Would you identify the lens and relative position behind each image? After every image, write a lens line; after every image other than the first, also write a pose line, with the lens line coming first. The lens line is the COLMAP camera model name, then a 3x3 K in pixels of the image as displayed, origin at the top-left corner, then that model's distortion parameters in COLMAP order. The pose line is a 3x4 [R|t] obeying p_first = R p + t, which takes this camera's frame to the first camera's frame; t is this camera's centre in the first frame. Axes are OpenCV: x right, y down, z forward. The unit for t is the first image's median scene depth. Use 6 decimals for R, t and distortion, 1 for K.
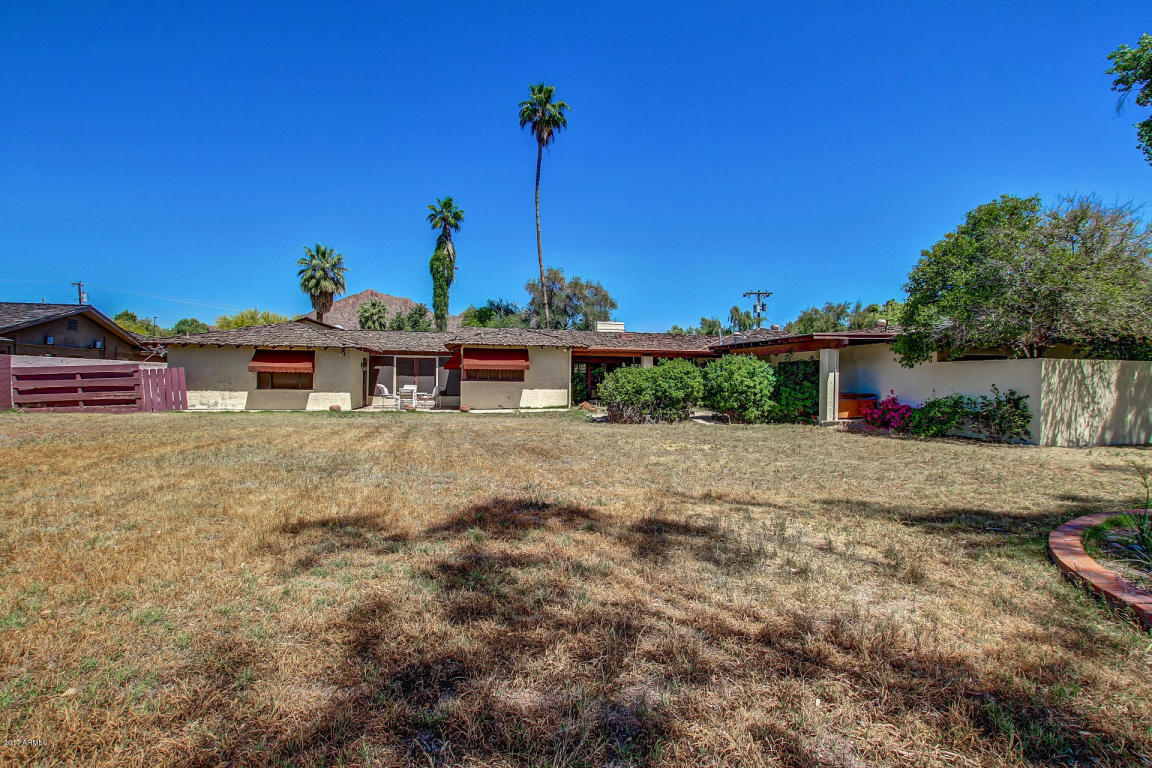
lens RADIAL K [[527.3, 0, 575.8], [0, 527.3, 383.5], [0, 0, 1]] dist [-0.023385, 0.000924]
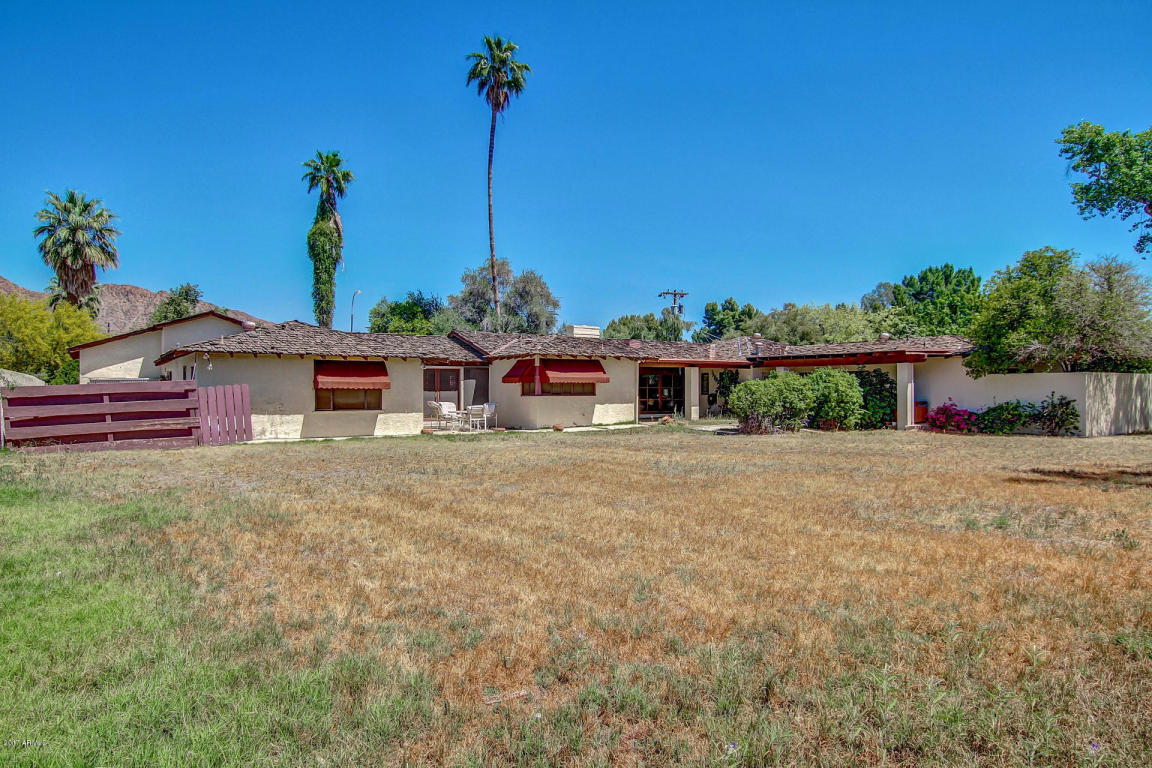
lens RADIAL K [[705.2, 0, 574.4], [0, 705.2, 381.4], [0, 0, 1]] dist [-0.010980, 0.001435]
pose [[0.921917, -0.008765, 0.387288, -0.673529], [0.016073, 0.999749, -0.015633, -0.010866], [-0.387053, 0.020637, 0.921826, -0.112545]]
